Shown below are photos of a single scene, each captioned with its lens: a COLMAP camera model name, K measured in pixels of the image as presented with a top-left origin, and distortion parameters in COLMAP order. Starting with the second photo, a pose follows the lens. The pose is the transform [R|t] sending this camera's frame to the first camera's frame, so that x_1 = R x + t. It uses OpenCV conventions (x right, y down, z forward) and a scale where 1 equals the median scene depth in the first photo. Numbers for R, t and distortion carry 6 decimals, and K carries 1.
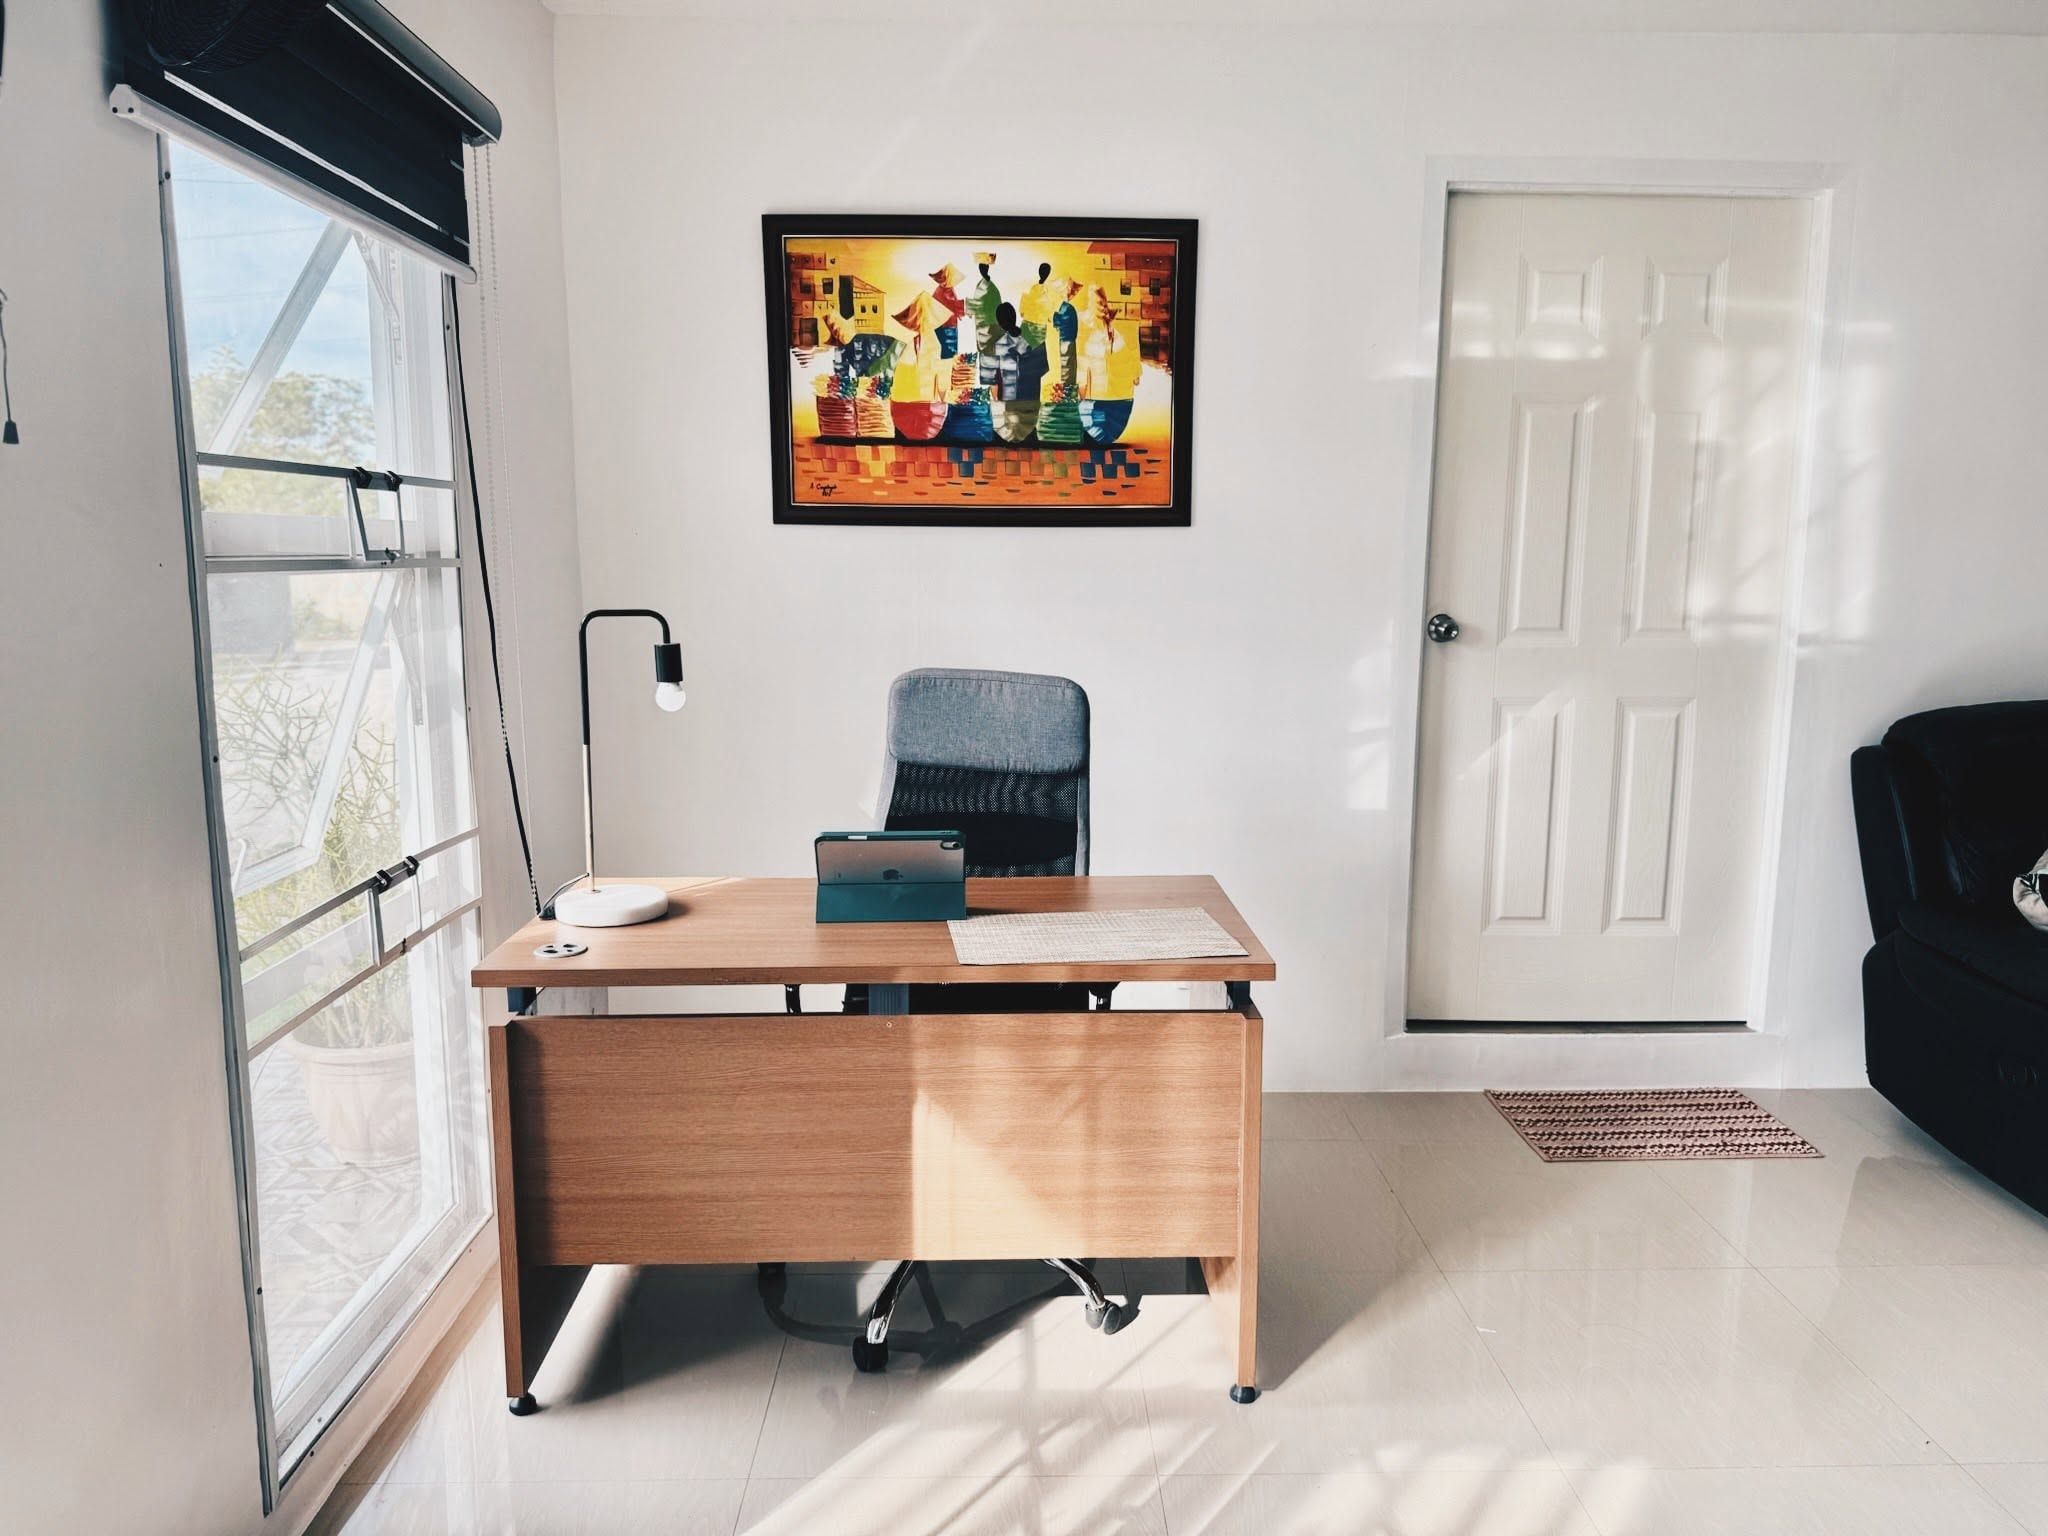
lens RADIAL K [[1313.9, 0, 1024.0], [0, 1313.9, 768.0], [0, 0, 1]] dist [0.085054, -0.000092]
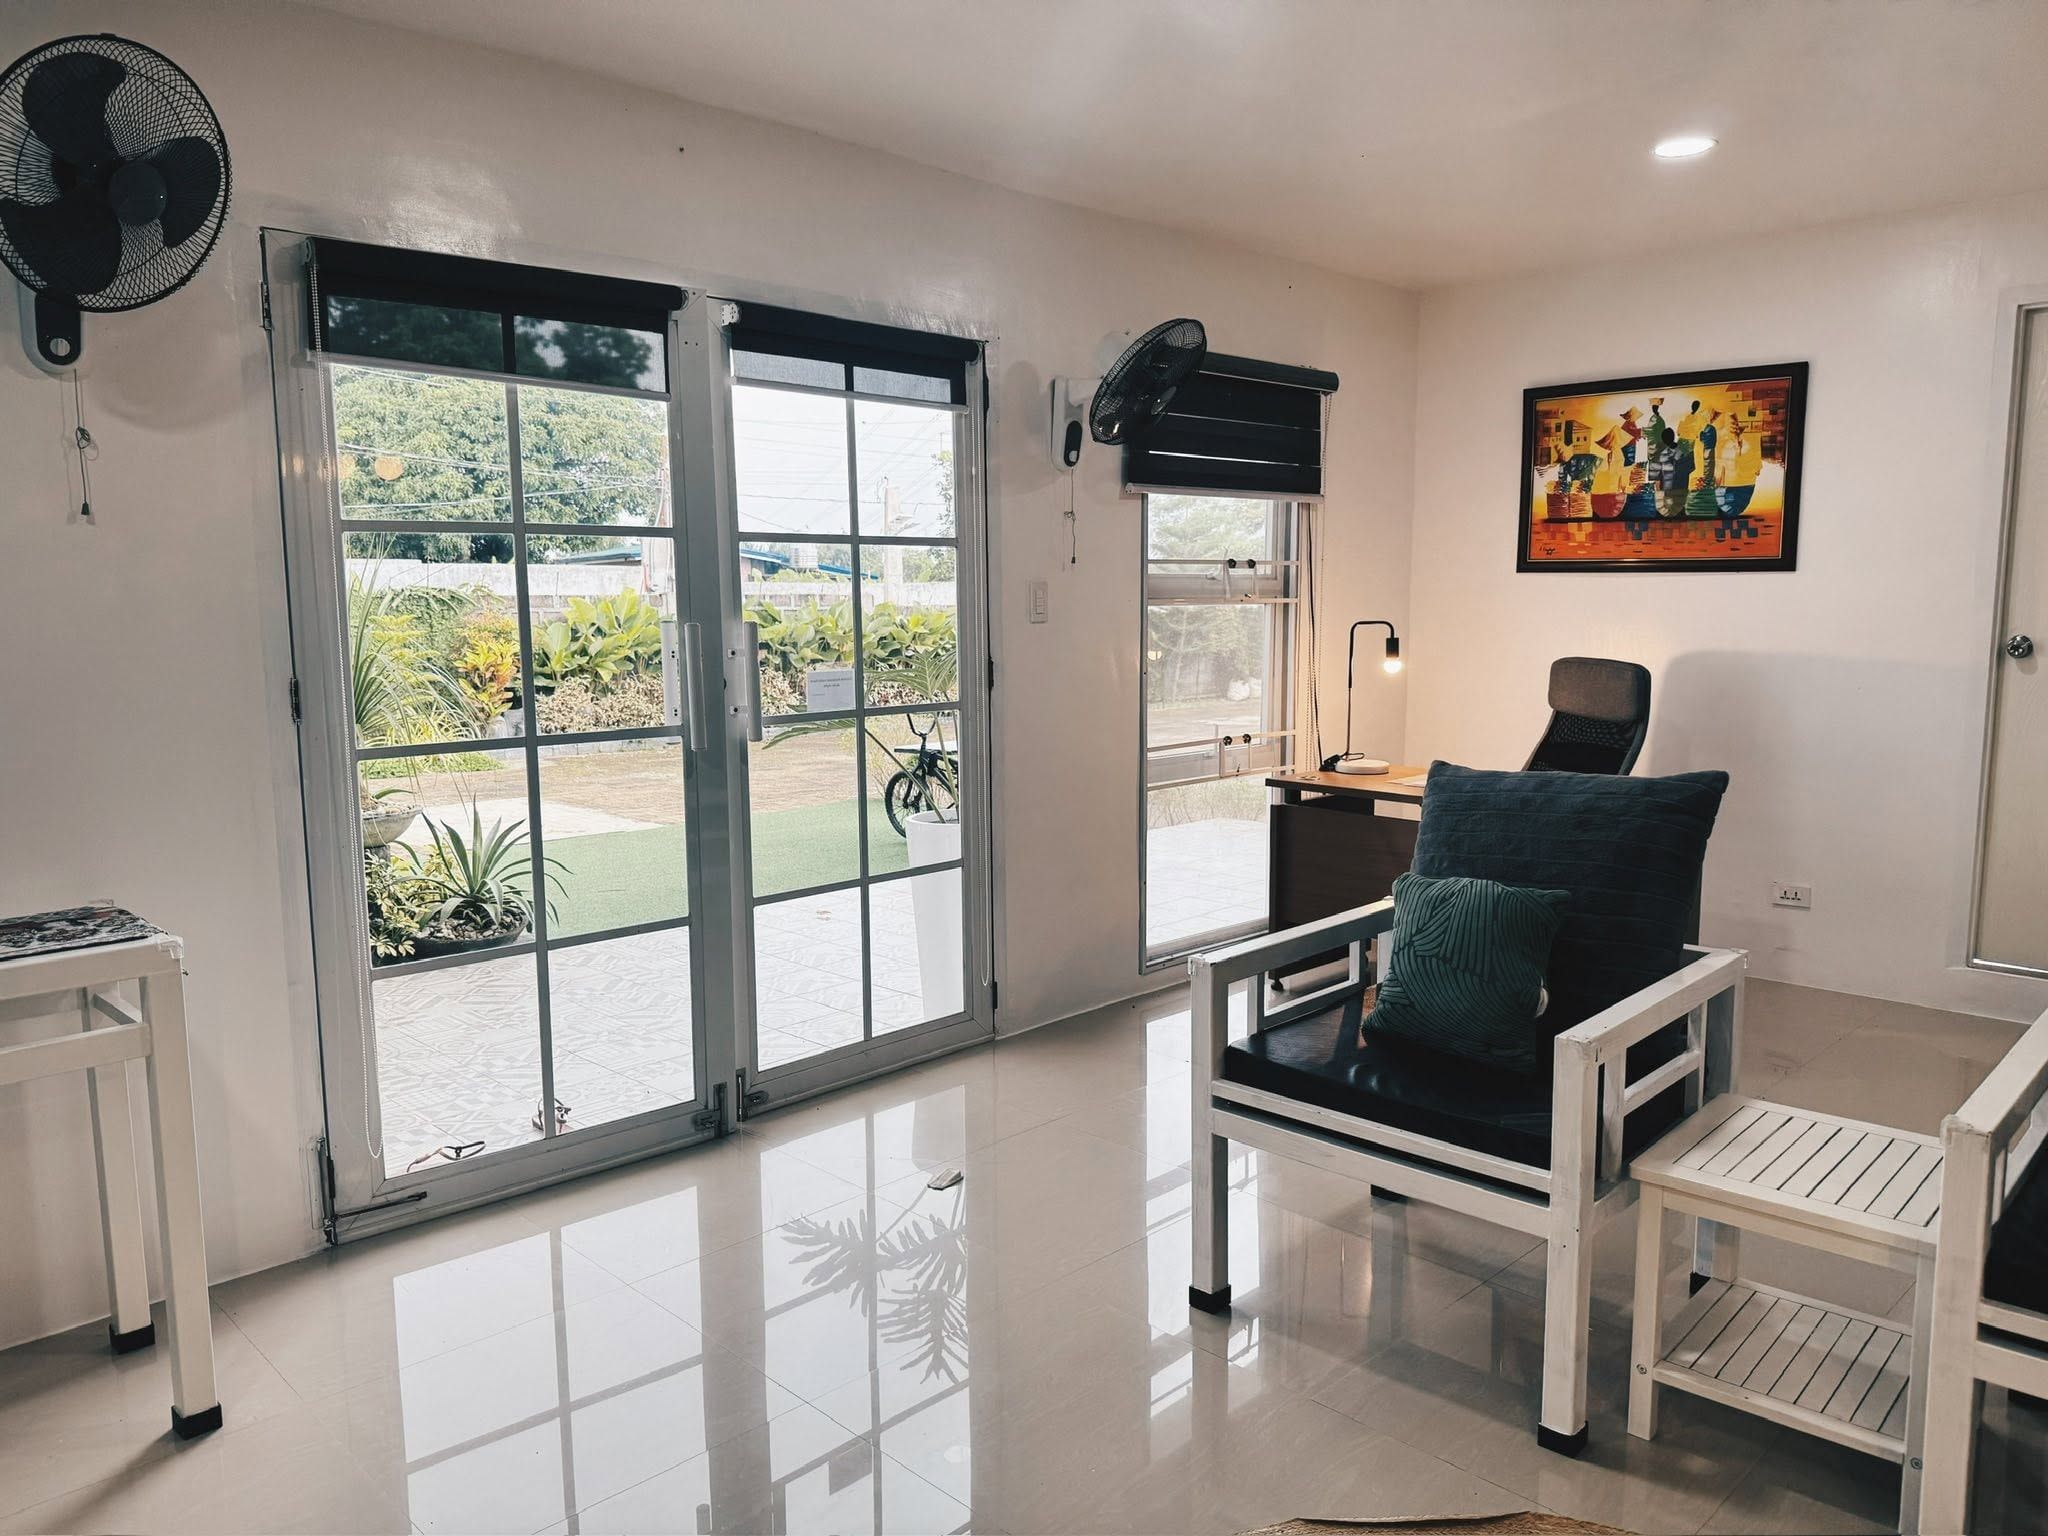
lens RADIAL K [[1401.4, 0, 1024.0], [0, 1401.4, 768.0], [0, 0, 1]] dist [0.056607, -0.062767]
pose [[0.696696, 0.090933, -0.711580, 0.658065], [-0.118371, 0.992909, 0.010989, 0.107214], [0.707533, 0.076575, 0.702519, -0.634449]]
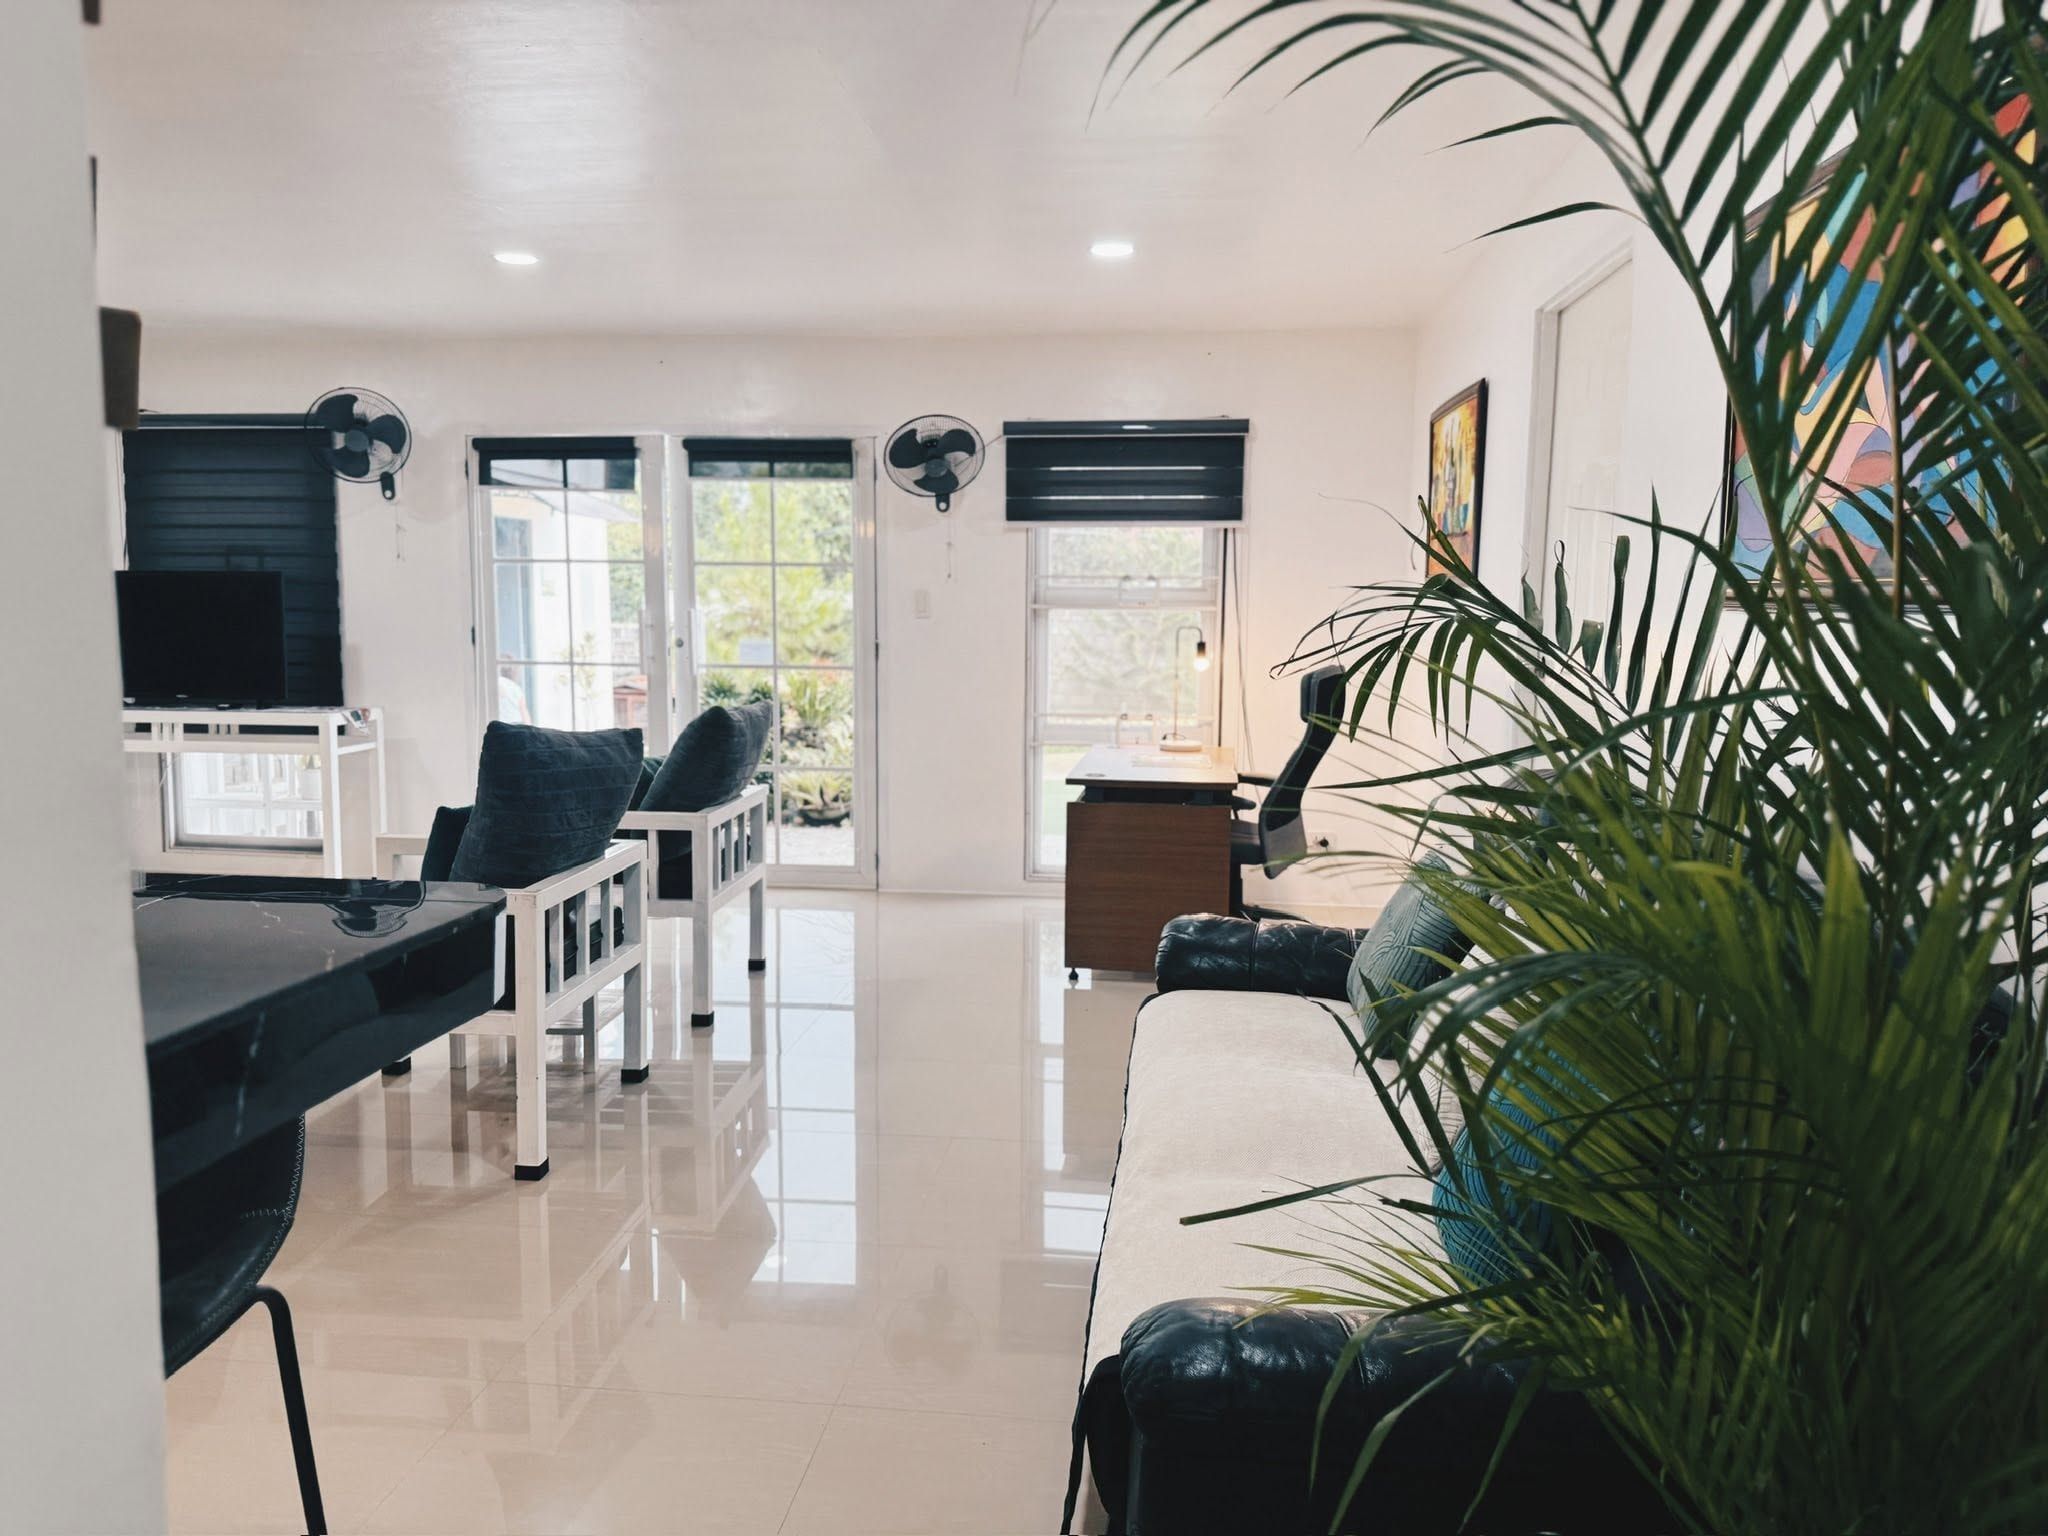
lens RADIAL K [[1401.4, 0, 1024.0], [0, 1401.4, 768.0], [0, 0, 1]] dist [0.056607, -0.062767]
pose [[-0.105378, 0.120228, -0.987138, 1.749733], [-0.176736, 0.974597, 0.137568, -0.126126], [0.978601, 0.188960, -0.081452, 0.746938]]
